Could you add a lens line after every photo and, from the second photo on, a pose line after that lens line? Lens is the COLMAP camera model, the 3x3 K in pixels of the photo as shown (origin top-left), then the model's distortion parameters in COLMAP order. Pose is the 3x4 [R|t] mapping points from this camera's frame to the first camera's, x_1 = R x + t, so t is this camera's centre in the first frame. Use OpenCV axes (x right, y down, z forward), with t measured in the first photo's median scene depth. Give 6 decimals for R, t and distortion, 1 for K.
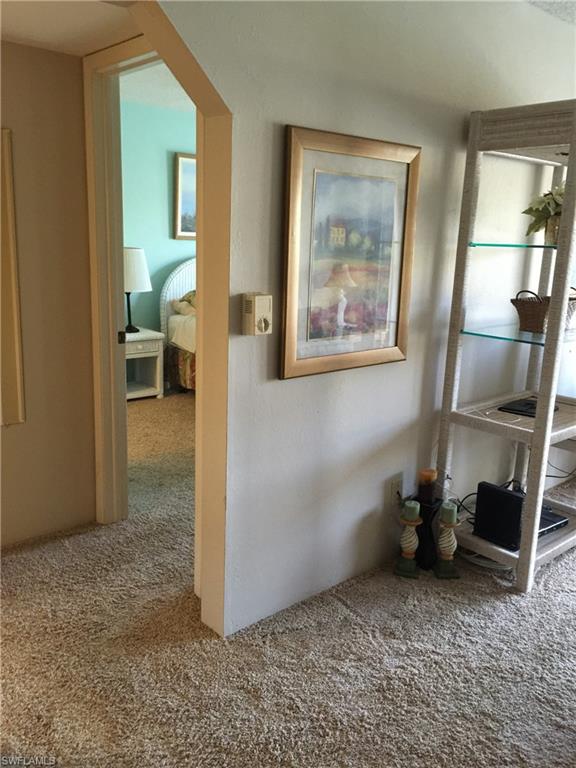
lens RADIAL K [[652.4, 0, 288.0], [0, 652.4, 384.0], [0, 0, 1]] dist [0.002882, 0.000572]
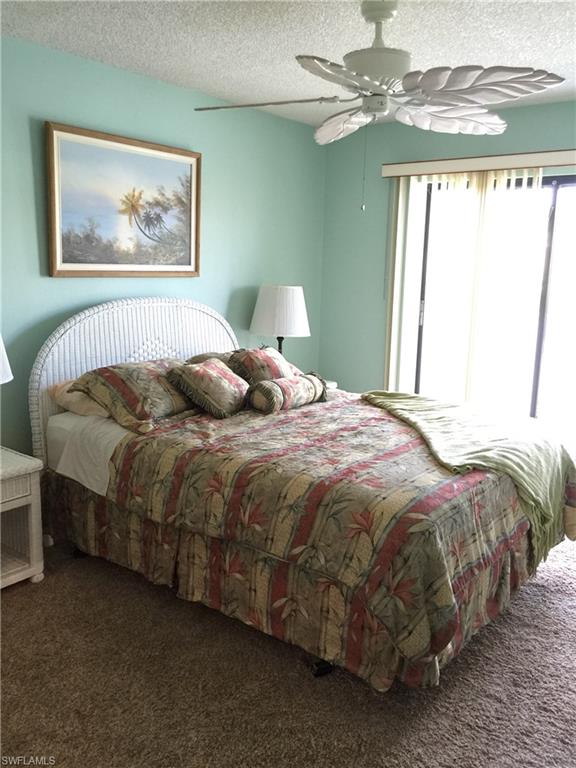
lens RADIAL K [[652.4, 0, 288.0], [0, 652.4, 384.0], [0, 0, 1]] dist [0.002882, 0.000572]
pose [[0.979875, -0.050555, 0.193102, -0.089165], [0.056952, 0.997992, -0.027719, -0.105152], [-0.191313, 0.038159, 0.980787, 0.424412]]
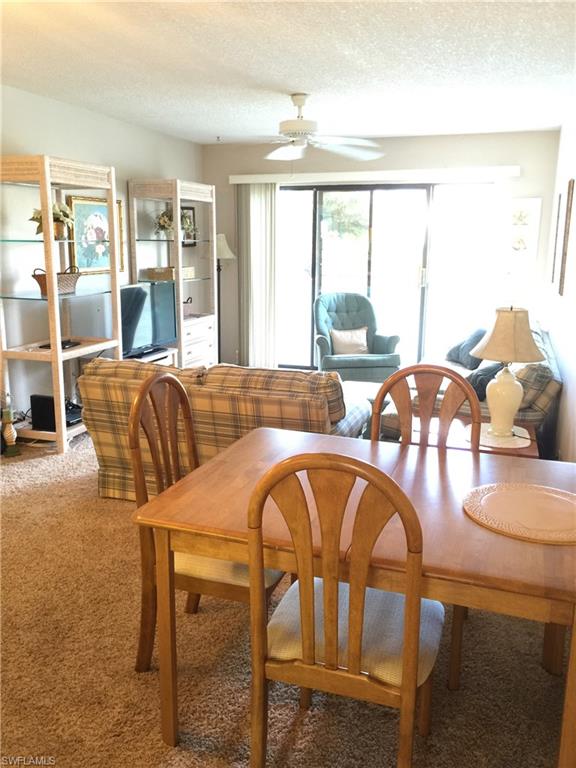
lens RADIAL K [[652.4, 0, 288.0], [0, 652.4, 384.0], [0, 0, 1]] dist [0.002882, 0.000572]
pose [[0.863862, -0.133287, 0.485775, 0.096707], [0.130963, 0.990623, 0.038913, 0.188742], [-0.486407, 0.030004, 0.873217, -0.837136]]
